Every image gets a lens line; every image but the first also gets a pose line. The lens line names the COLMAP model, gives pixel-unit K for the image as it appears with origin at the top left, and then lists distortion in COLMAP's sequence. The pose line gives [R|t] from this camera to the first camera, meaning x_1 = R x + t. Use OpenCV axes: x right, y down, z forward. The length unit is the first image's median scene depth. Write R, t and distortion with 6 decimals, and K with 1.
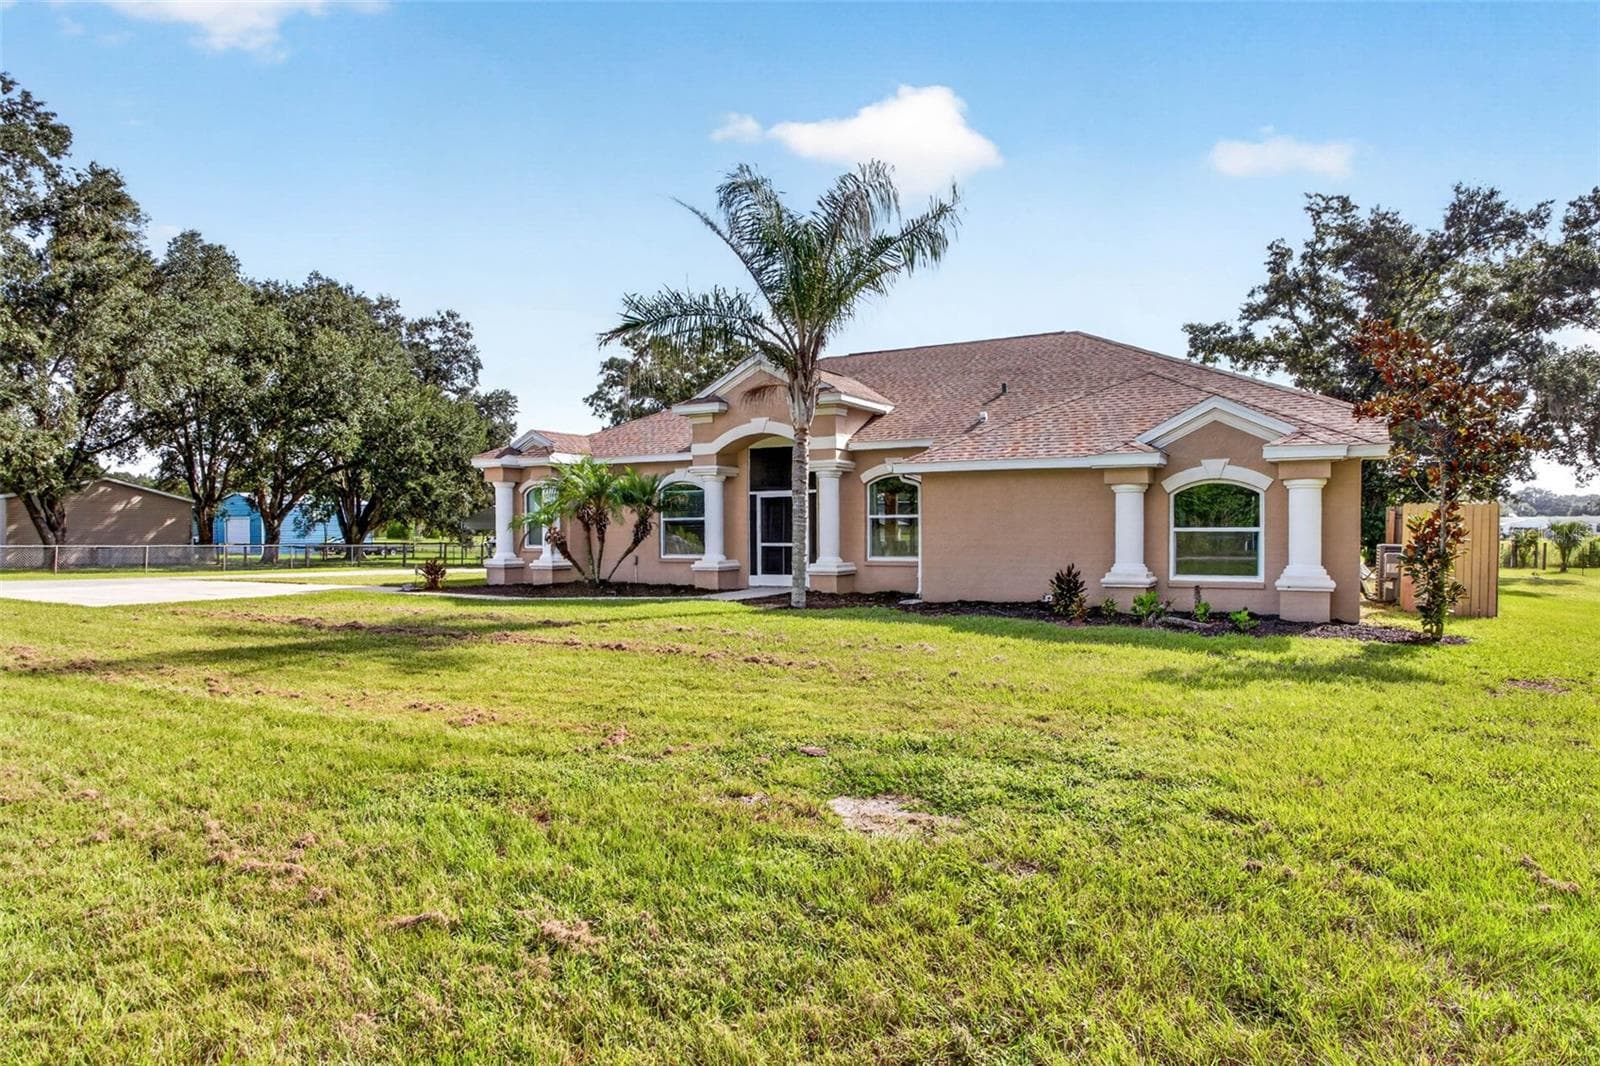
lens RADIAL K [[781.1, 0, 800.0], [0, 781.1, 533.0], [0, 0, 1]] dist [-0.000480, -0.000220]
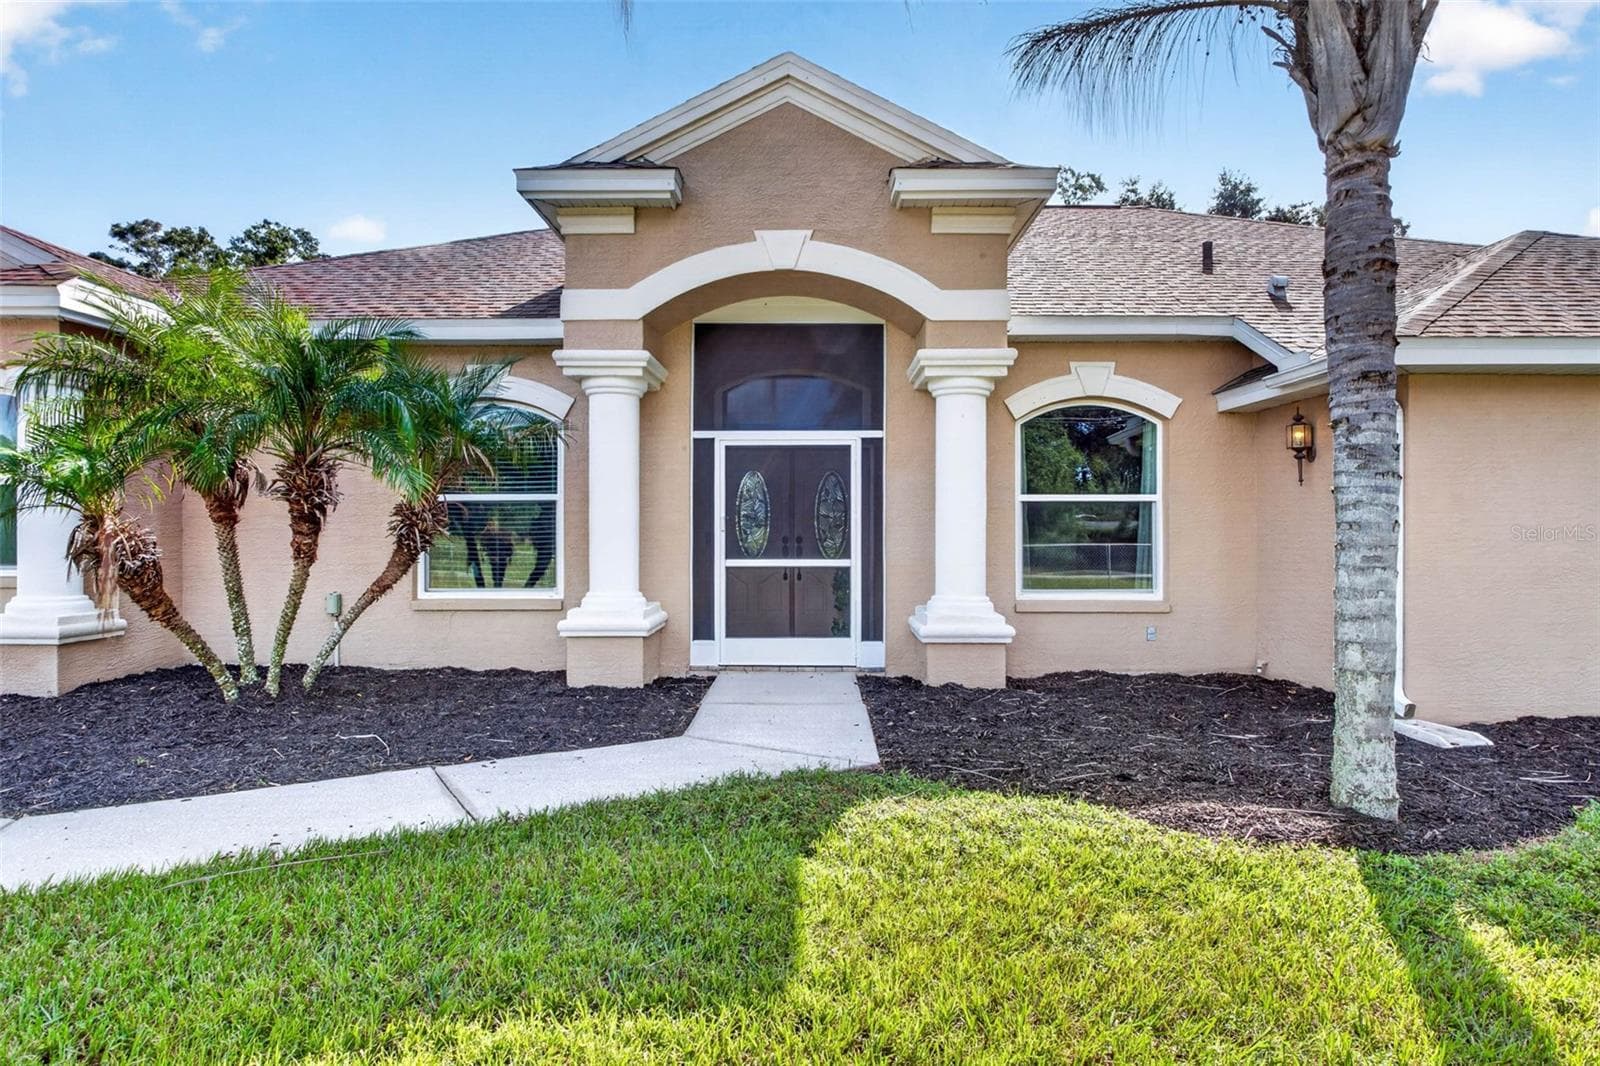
lens RADIAL K [[884.1, 0, 800.0], [0, 884.1, 533.0], [0, 0, 1]] dist [-0.001870, -0.000466]
pose [[0.891726, 0.004718, 0.452551, -0.223032], [-0.001805, 0.999975, -0.006869, 0.002323], [-0.452572, 0.005308, 0.891712, 0.574359]]
